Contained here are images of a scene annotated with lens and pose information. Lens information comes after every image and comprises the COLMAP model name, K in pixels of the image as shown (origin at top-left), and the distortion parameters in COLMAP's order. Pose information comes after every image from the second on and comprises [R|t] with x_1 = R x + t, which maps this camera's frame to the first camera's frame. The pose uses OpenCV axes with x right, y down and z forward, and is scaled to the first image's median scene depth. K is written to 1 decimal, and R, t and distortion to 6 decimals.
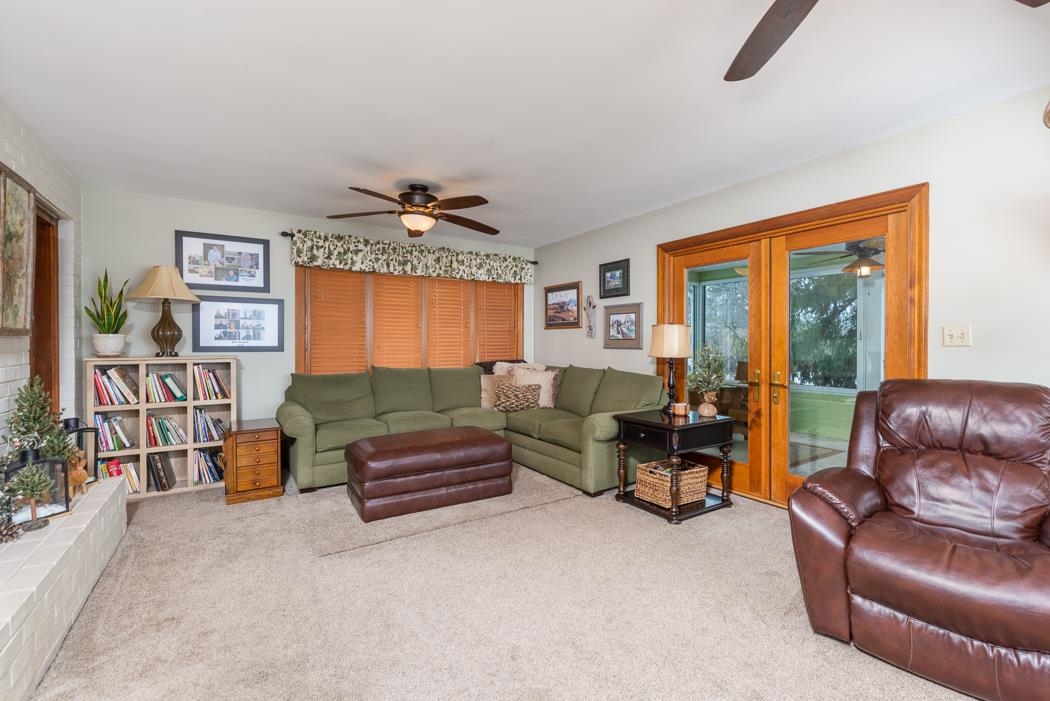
lens RADIAL K [[460.5, 0, 526.3], [0, 460.5, 347.9], [0, 0, 1]] dist [0.004743, 0.000000]
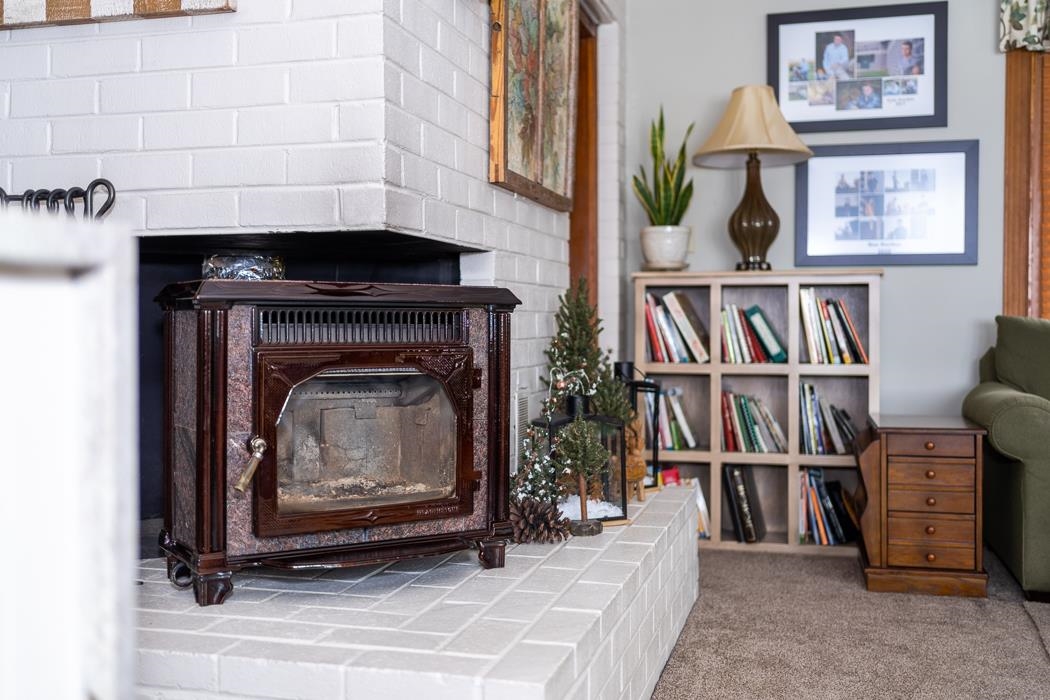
lens RADIAL K [[1096.0, 0, 524.9], [0, 1096.0, 347.3], [0, 0, 1]] dist [0.006260, 0.000000]
pose [[0.672392, 0.012874, -0.740084, -0.083737], [-0.002264, 0.999880, 0.015336, 0.083294], [0.740192, -0.008637, 0.672340, 0.041687]]
